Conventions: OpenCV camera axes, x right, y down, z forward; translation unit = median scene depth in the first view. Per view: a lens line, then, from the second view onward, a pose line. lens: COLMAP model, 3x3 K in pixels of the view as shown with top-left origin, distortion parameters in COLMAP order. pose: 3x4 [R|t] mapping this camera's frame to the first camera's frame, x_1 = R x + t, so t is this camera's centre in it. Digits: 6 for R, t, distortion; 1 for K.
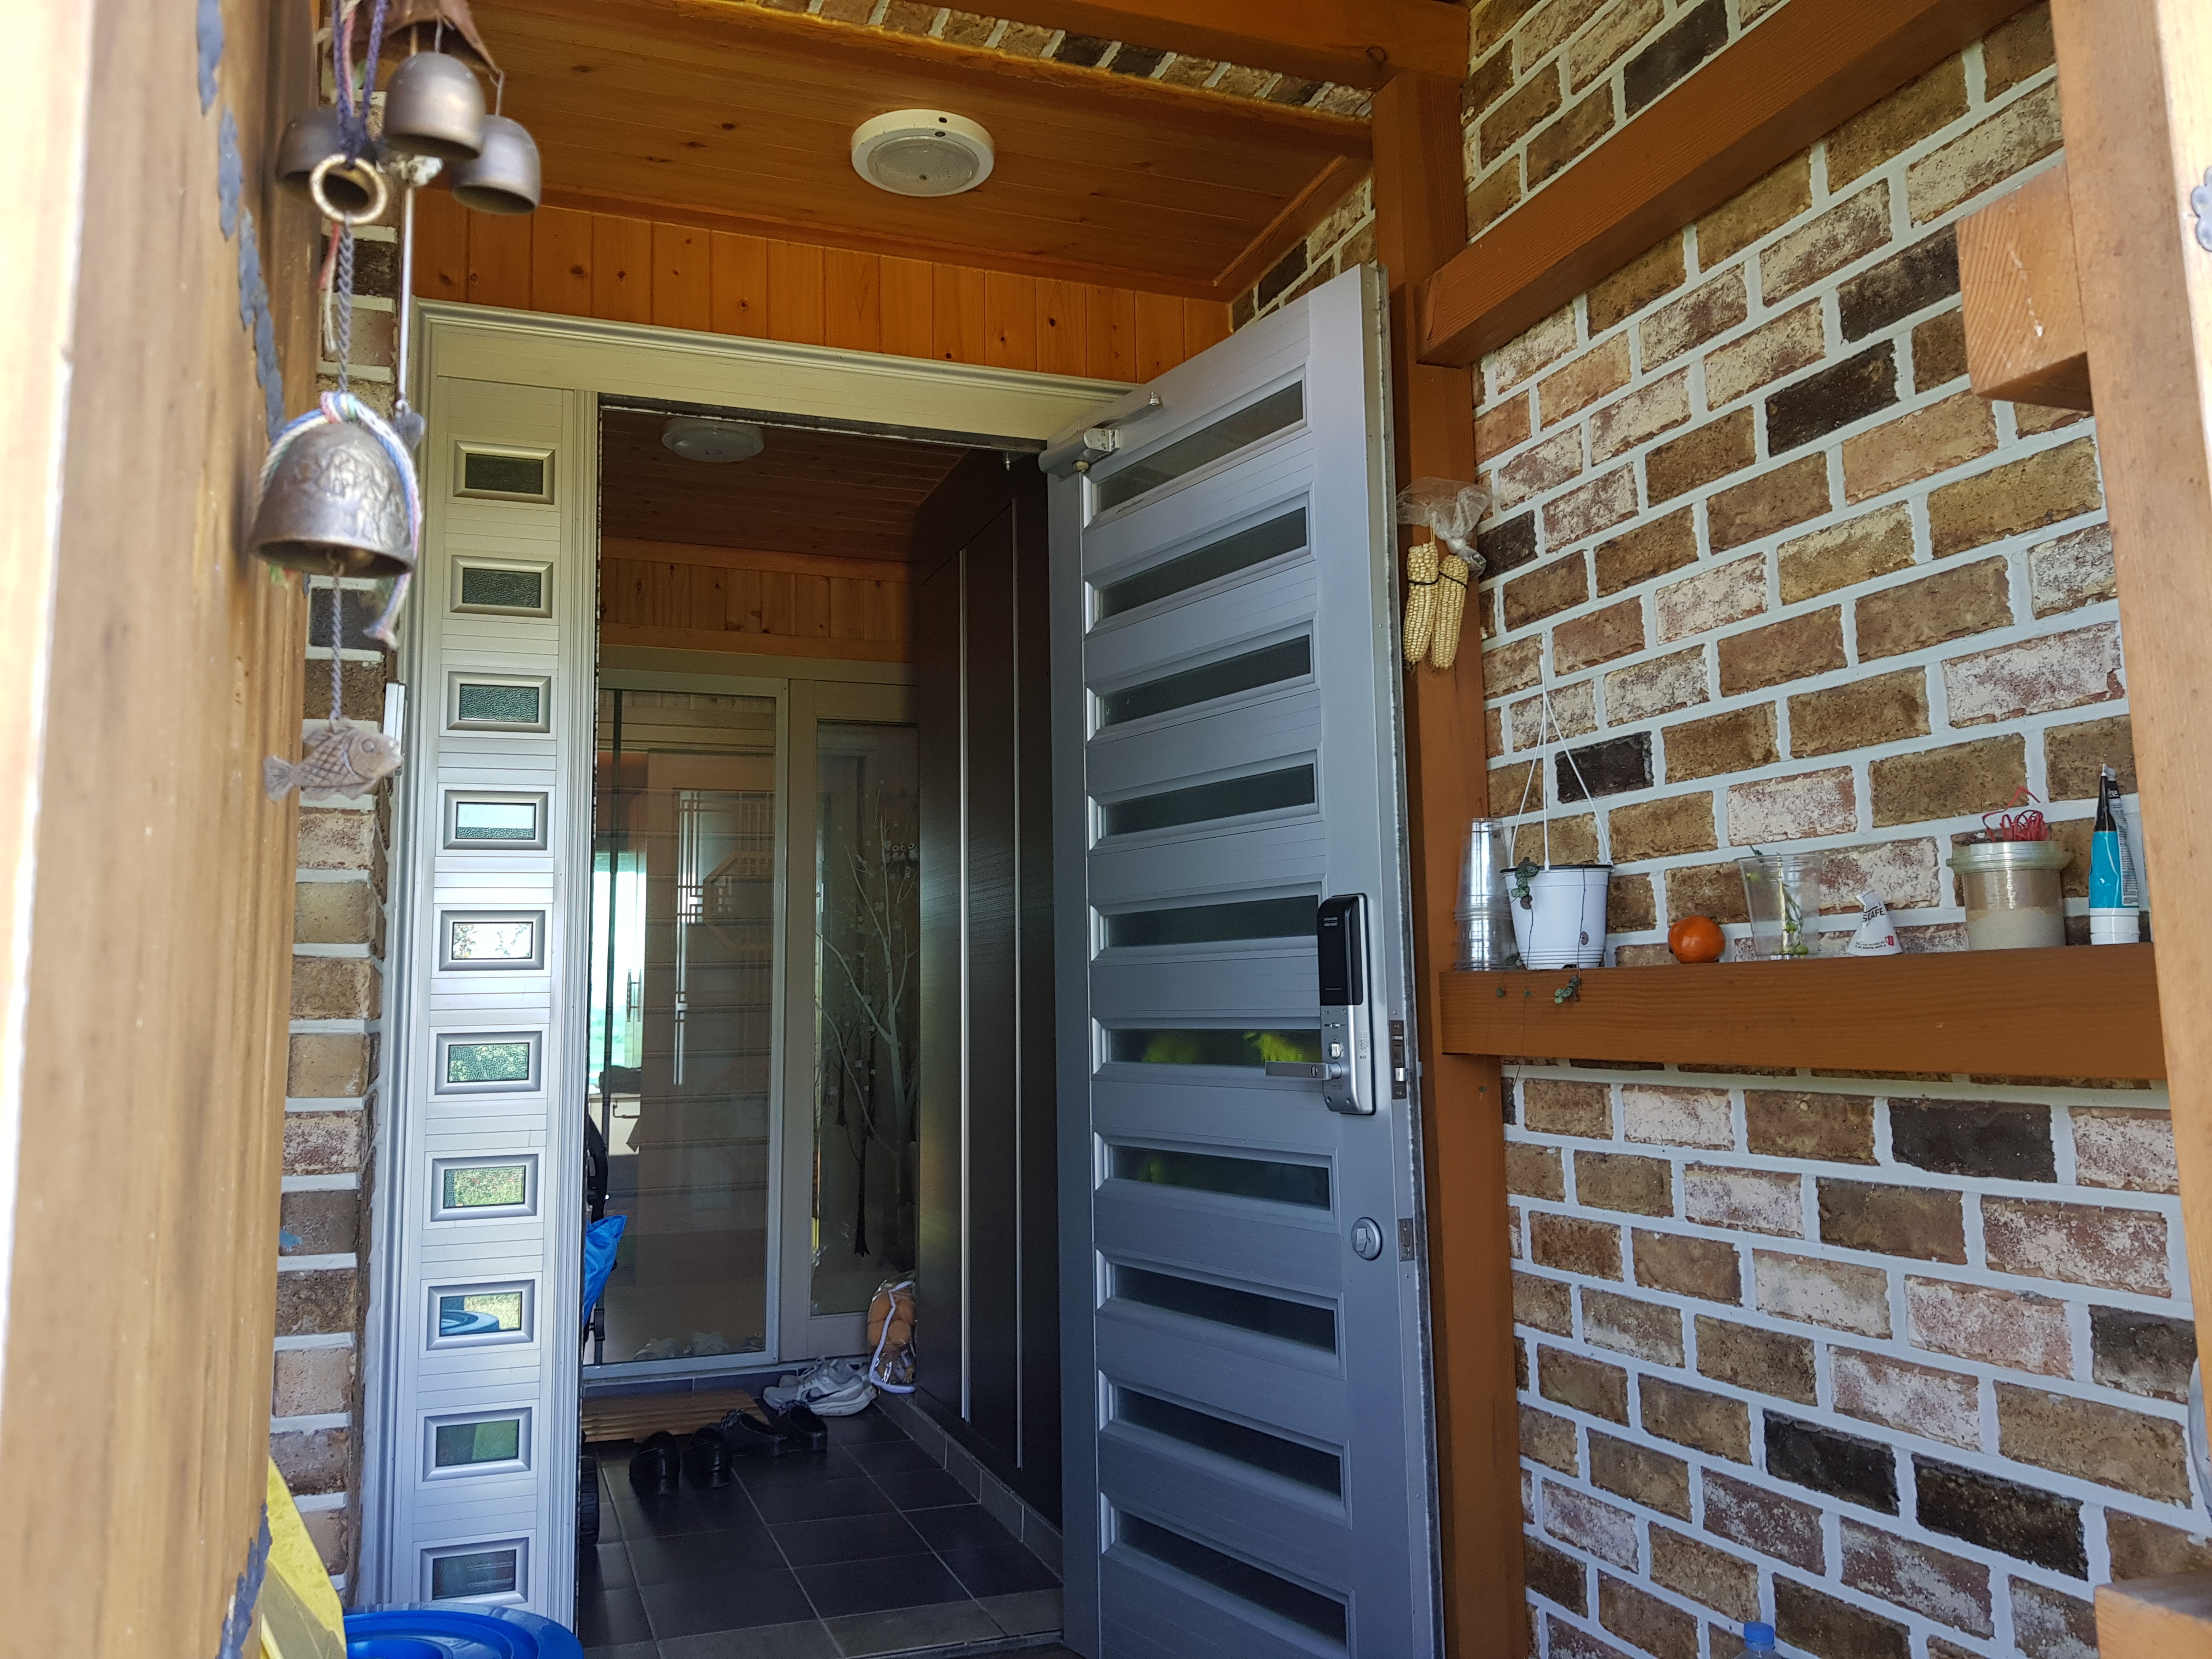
lens RADIAL K [[1756.9, 0, 1106.6], [0, 1756.9, 827.6], [0, 0, 1]] dist [0.052054, -0.088604]
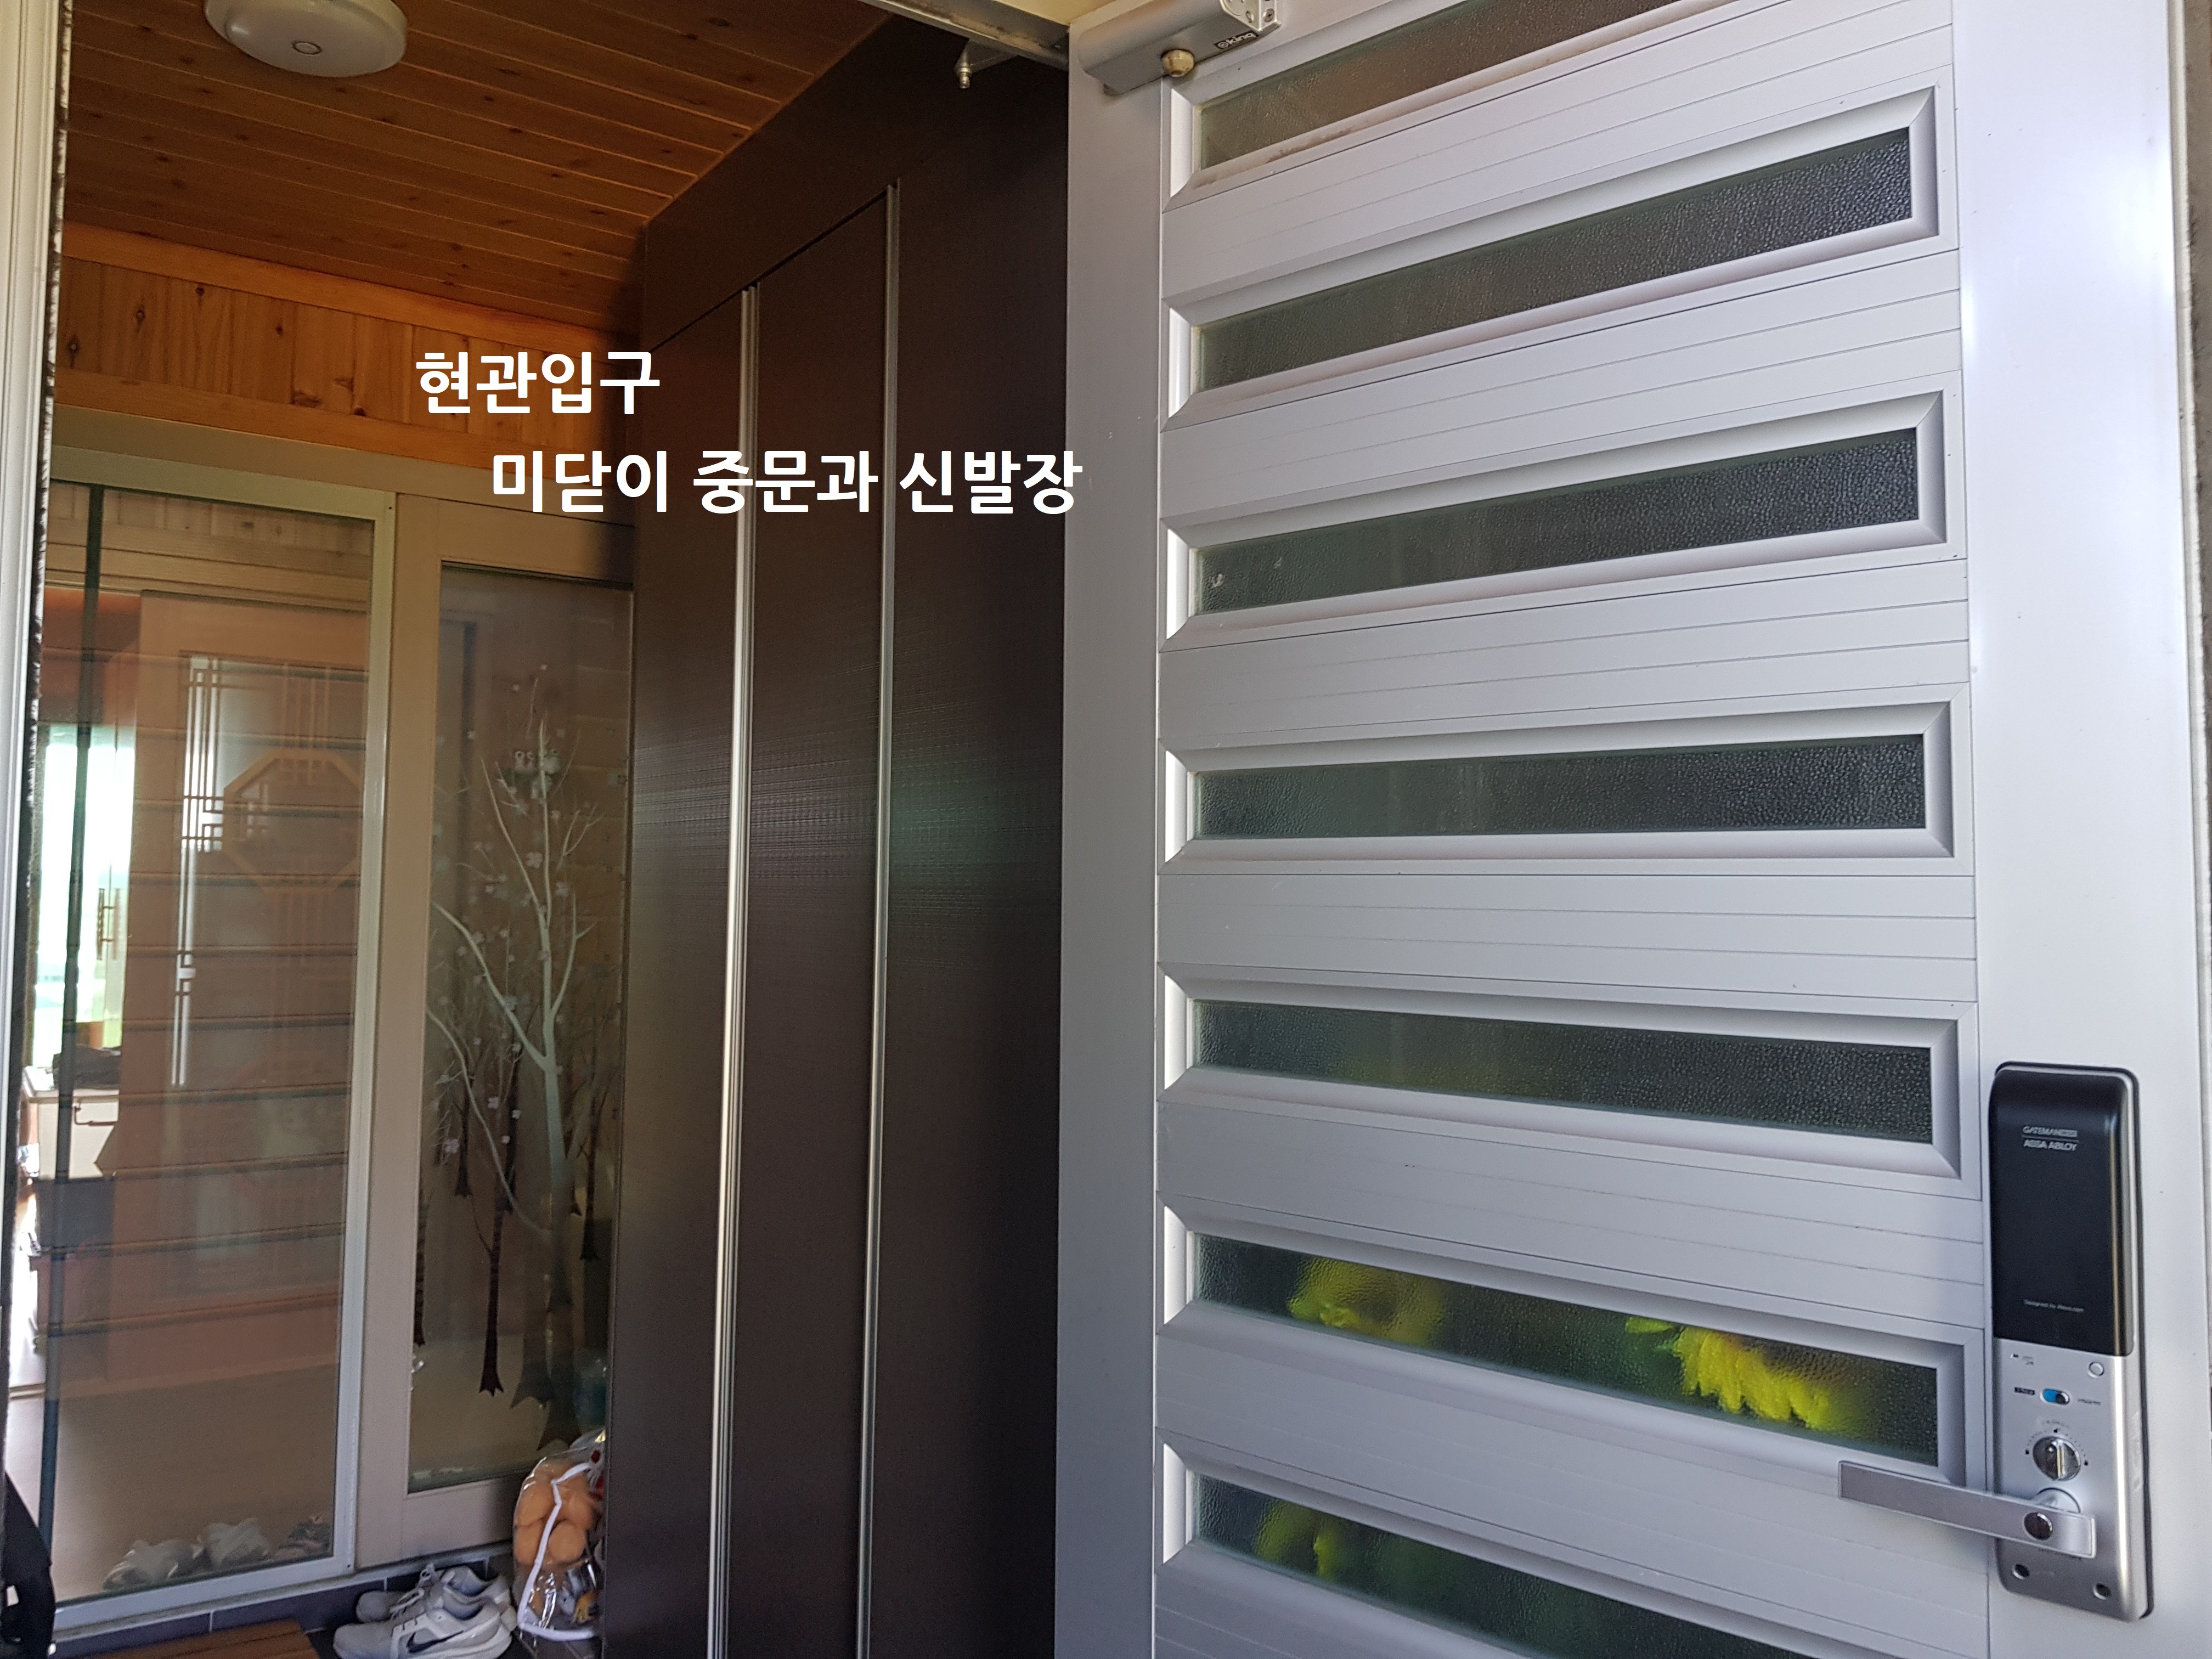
lens RADIAL K [[1730.2, 0, 1106.8], [0, 1730.2, 821.0], [0, 0, 1]] dist [0.000178, -0.033088]
pose [[0.964435, 0.037807, 0.261603, -0.093711], [-0.053404, 0.997178, 0.052769, -0.014396], [-0.258869, -0.064863, 0.963732, 0.336718]]
